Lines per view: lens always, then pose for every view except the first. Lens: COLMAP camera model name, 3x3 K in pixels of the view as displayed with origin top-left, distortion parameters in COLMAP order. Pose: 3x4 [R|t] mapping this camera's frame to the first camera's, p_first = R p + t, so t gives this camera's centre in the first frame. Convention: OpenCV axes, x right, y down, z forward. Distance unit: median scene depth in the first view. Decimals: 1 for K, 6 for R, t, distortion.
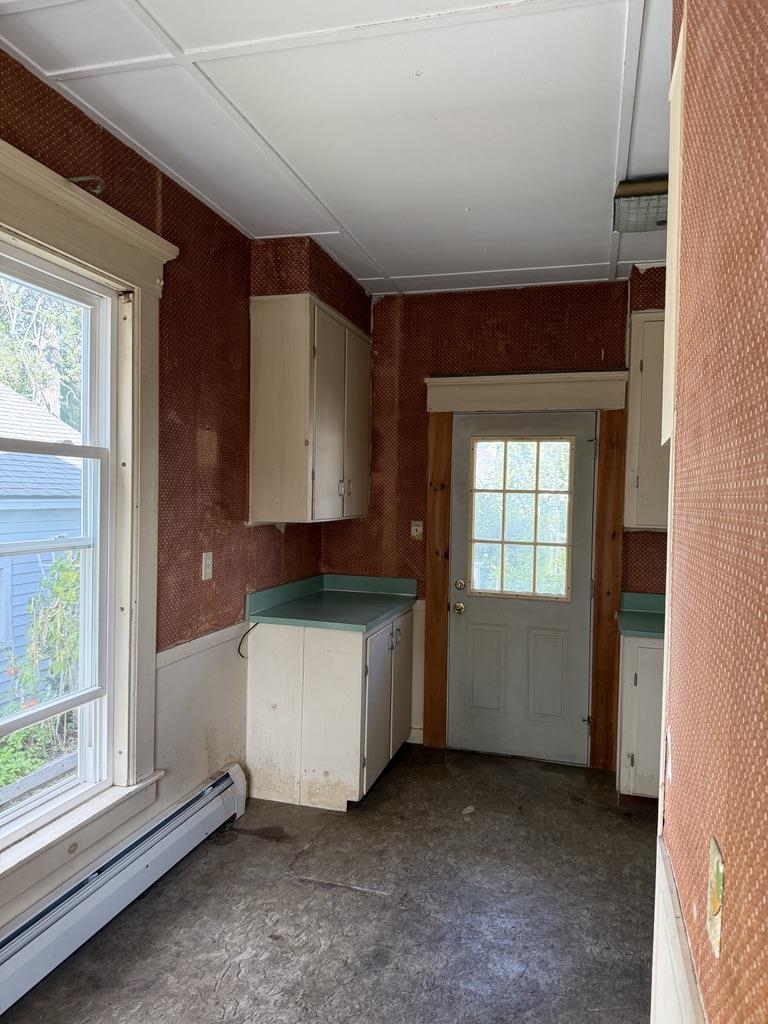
lens RADIAL K [[724.4, 0, 380.3], [0, 724.4, 513.8], [0, 0, 1]] dist [0.198343, -0.429811]
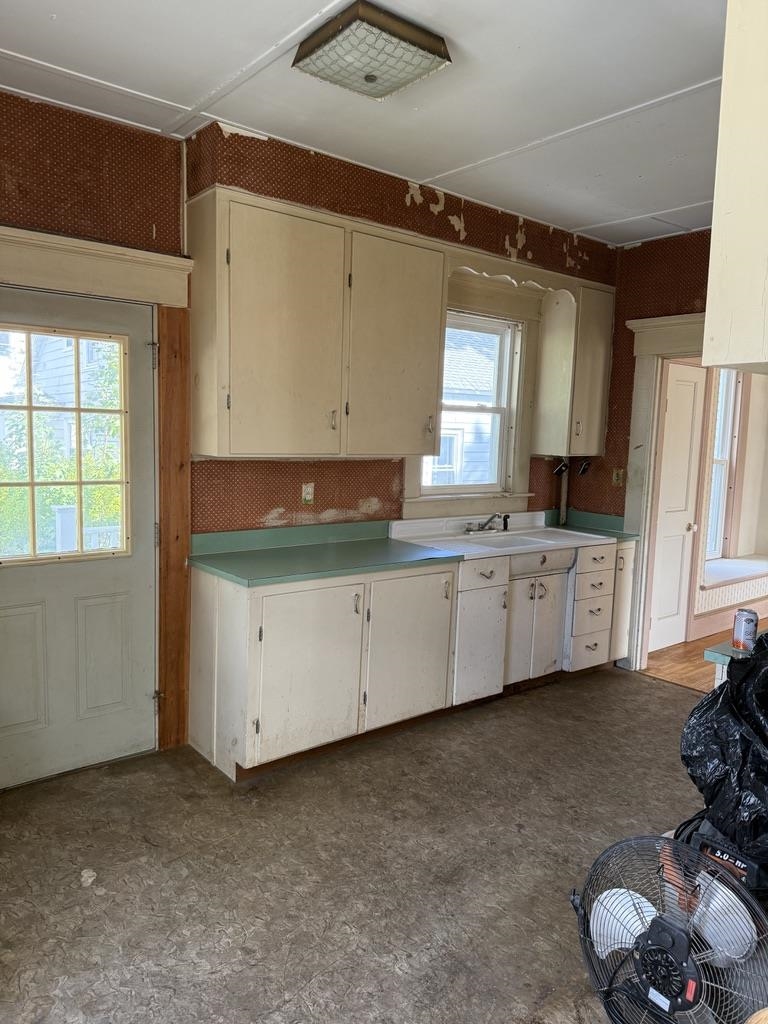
lens RADIAL K [[729.4, 0, 384.0], [0, 729.4, 512.0], [0, 0, 1]] dist [0.035576, -0.043911]
pose [[0.572392, -0.096912, 0.814233, -0.212299], [0.008889, 0.993666, 0.112020, -0.009025], [-0.819932, -0.056882, 0.569628, 0.351628]]
